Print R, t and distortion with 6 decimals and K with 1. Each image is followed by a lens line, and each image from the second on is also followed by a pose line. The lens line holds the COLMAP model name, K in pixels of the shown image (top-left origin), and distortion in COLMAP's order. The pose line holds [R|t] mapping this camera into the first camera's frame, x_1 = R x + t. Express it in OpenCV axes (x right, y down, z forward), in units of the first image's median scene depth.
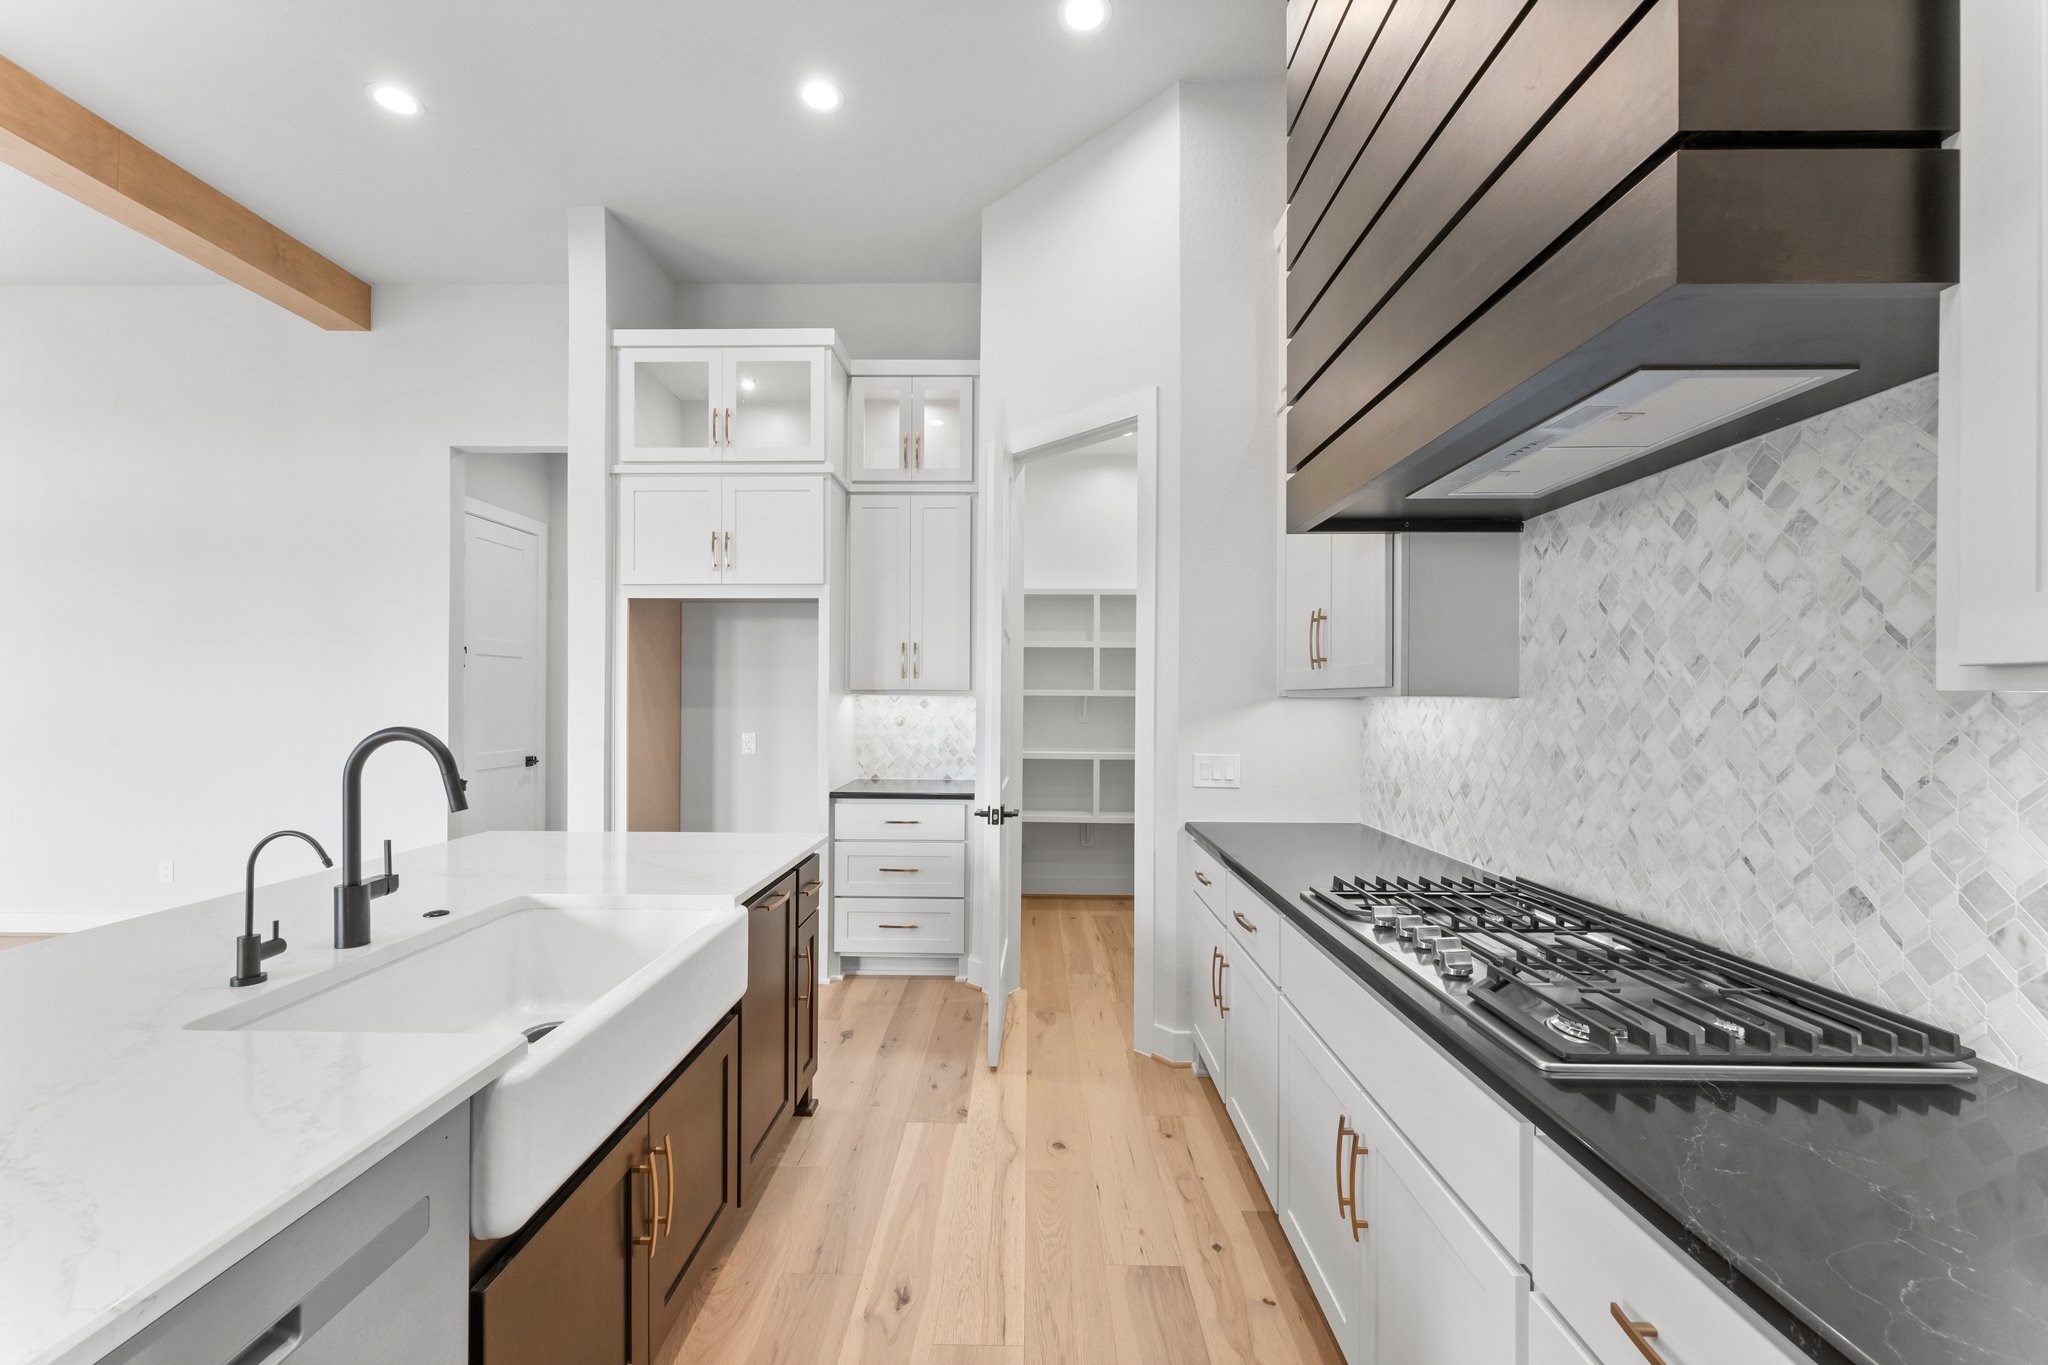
lens RADIAL K [[824.6, 0, 1017.1], [0, 824.6, 697.2], [0, 0, 1]] dist [0.001213, 0.000435]
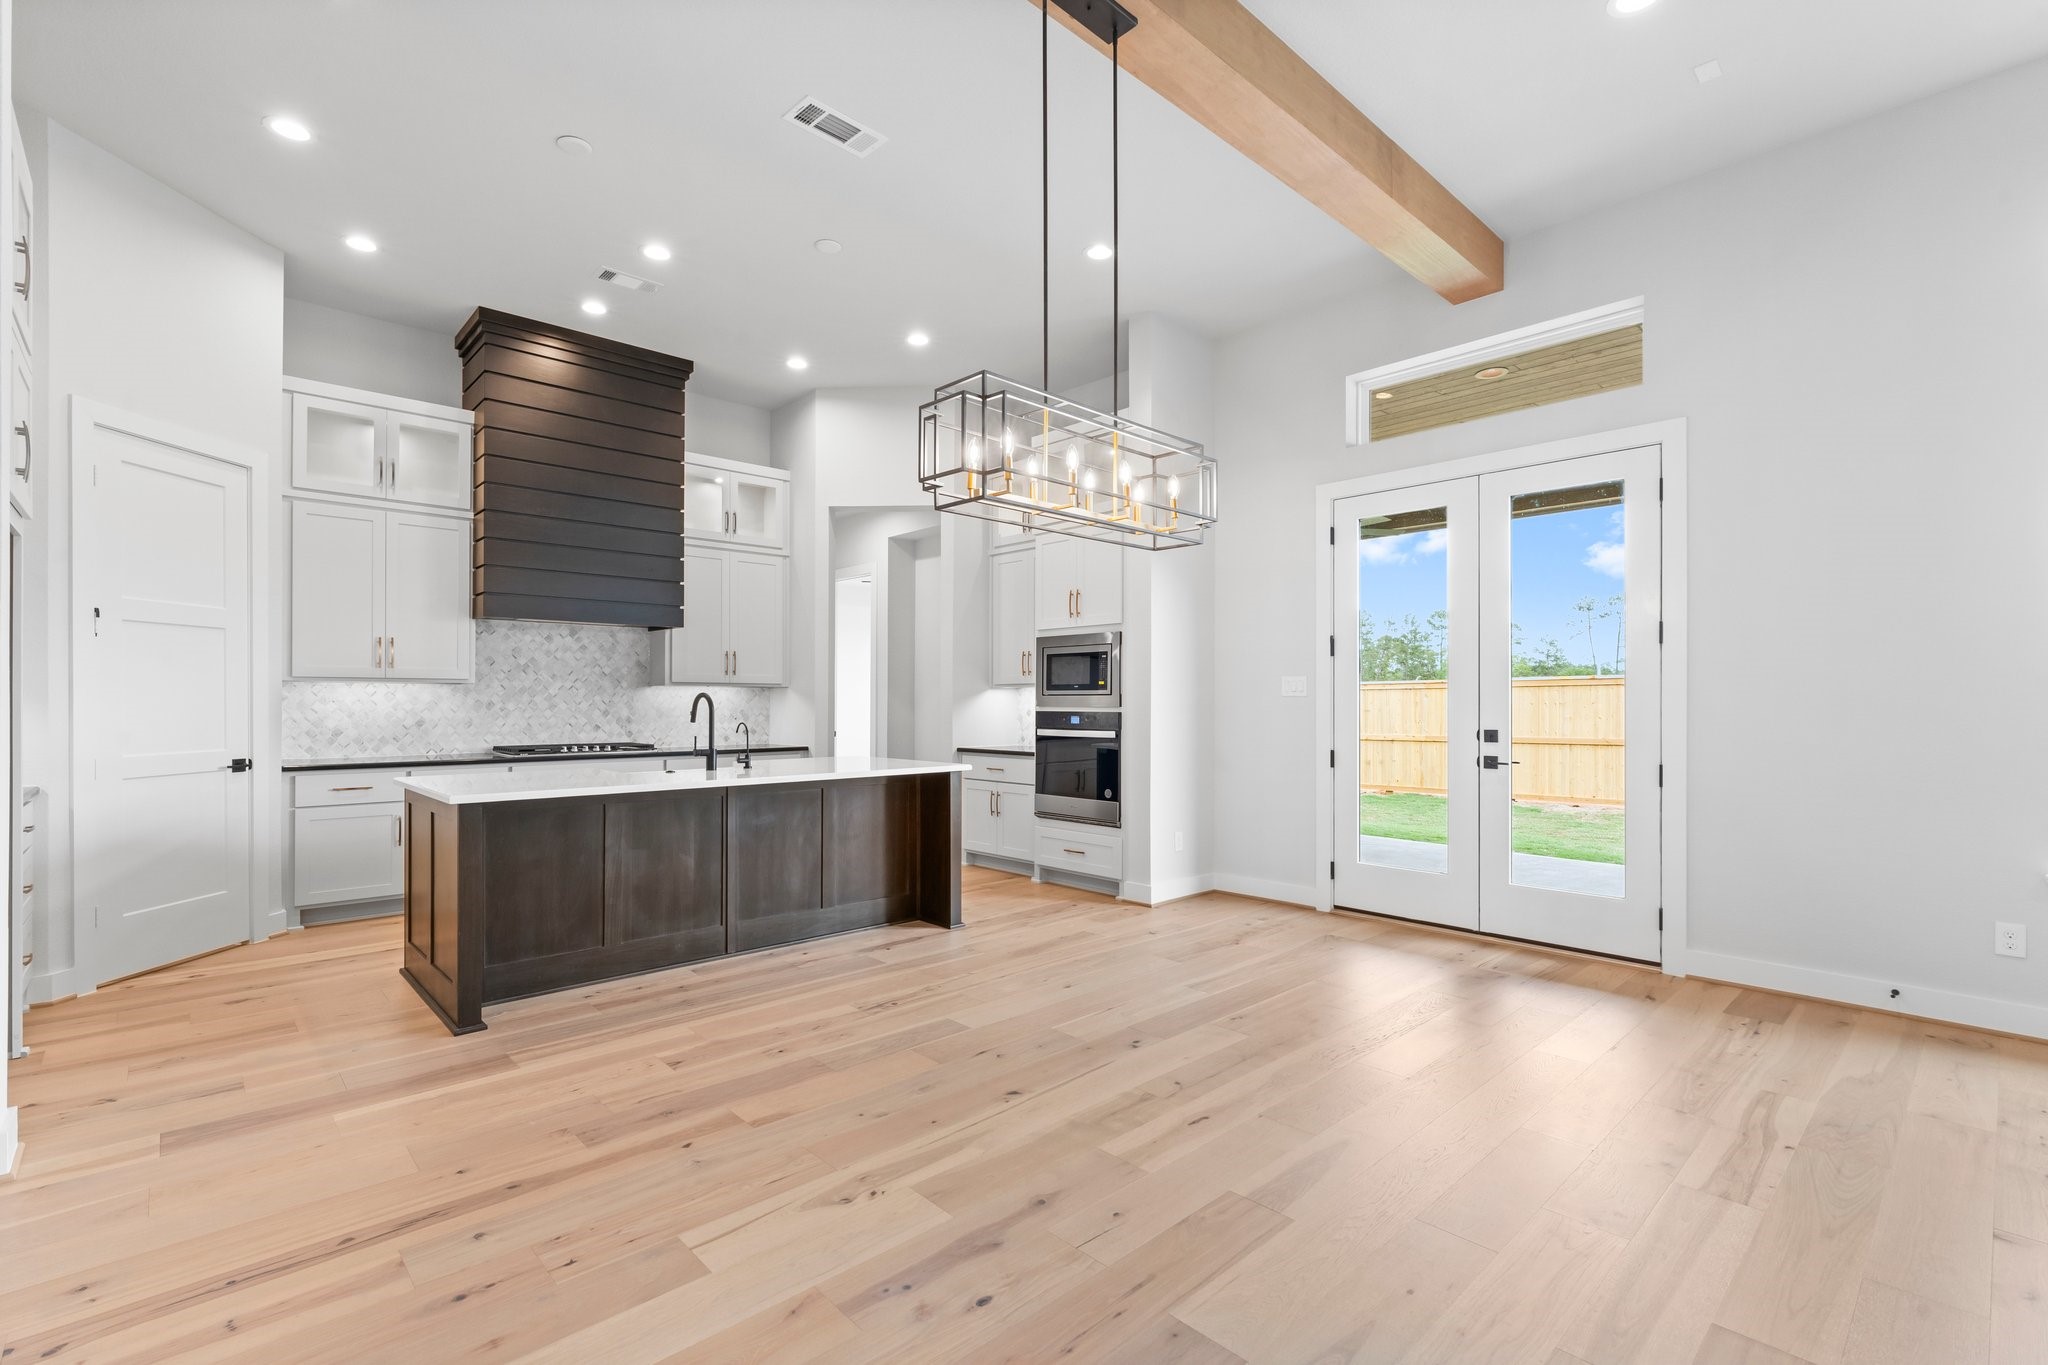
lens RADIAL K [[917.7, 0, 1014.1], [0, 917.7, 696.9], [0, 0, 1]] dist [-0.000037, 0.000024]
pose [[-0.686793, -0.001788, 0.726850, -3.184265], [-0.005211, 0.999983, -0.002465, 0.045952], [-0.726834, -0.005481, -0.686791, 2.012412]]
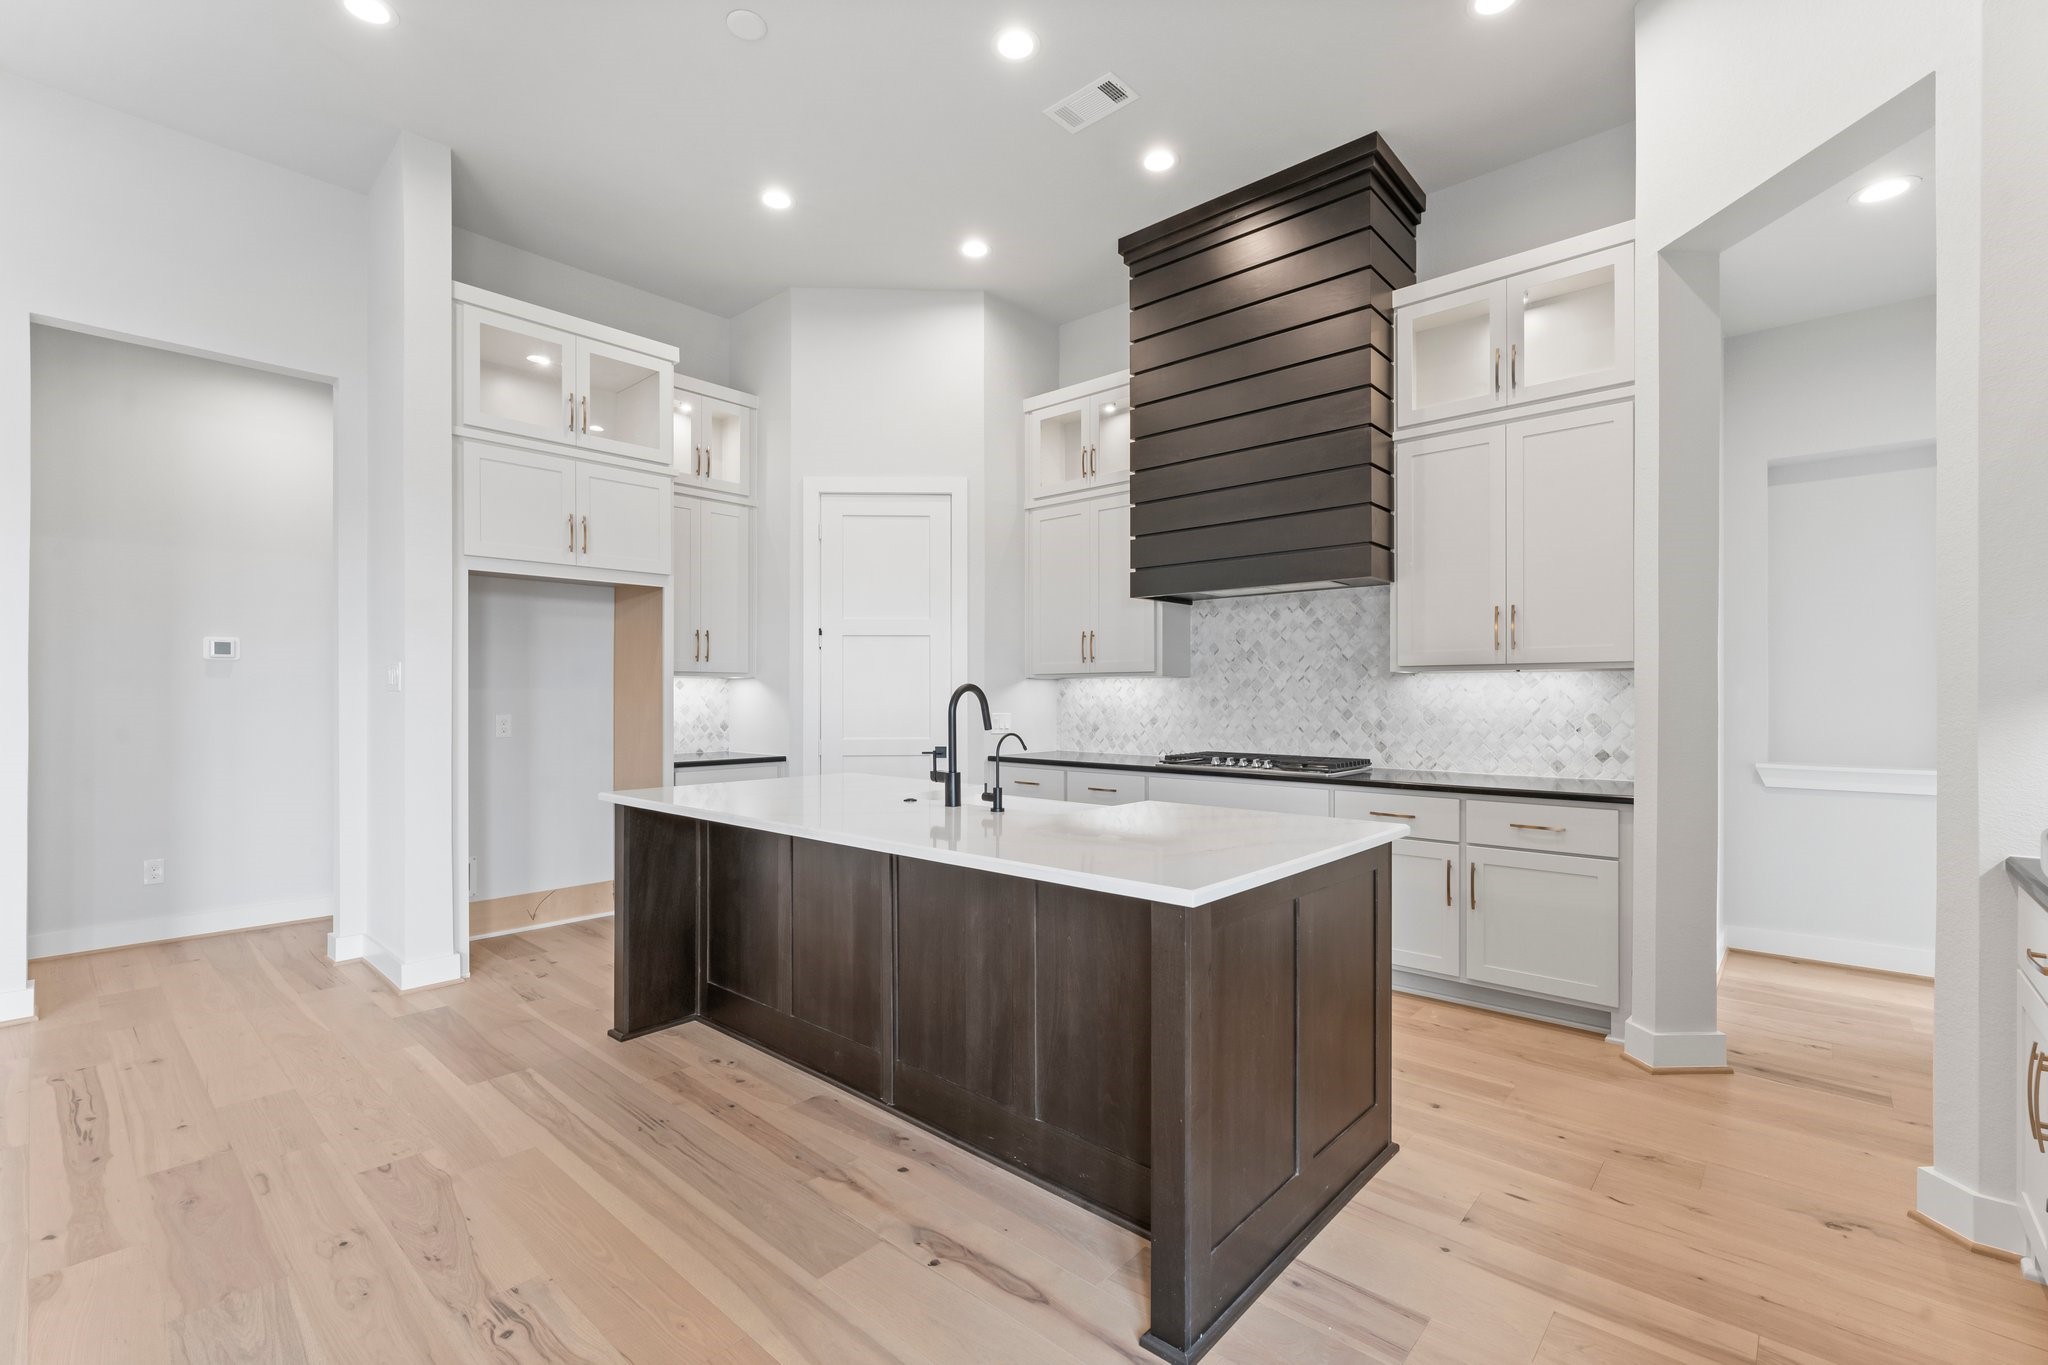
lens RADIAL K [[891.5, 0, 1014.4], [0, 891.5, 692.1], [0, 0, 1]] dist [-0.000242, -0.000257]
pose [[0.660520, -0.001677, 0.750806, -1.821419], [0.001892, 0.999998, 0.000569, 0.045522], [-0.750806, 0.001044, 0.660522, -0.312156]]
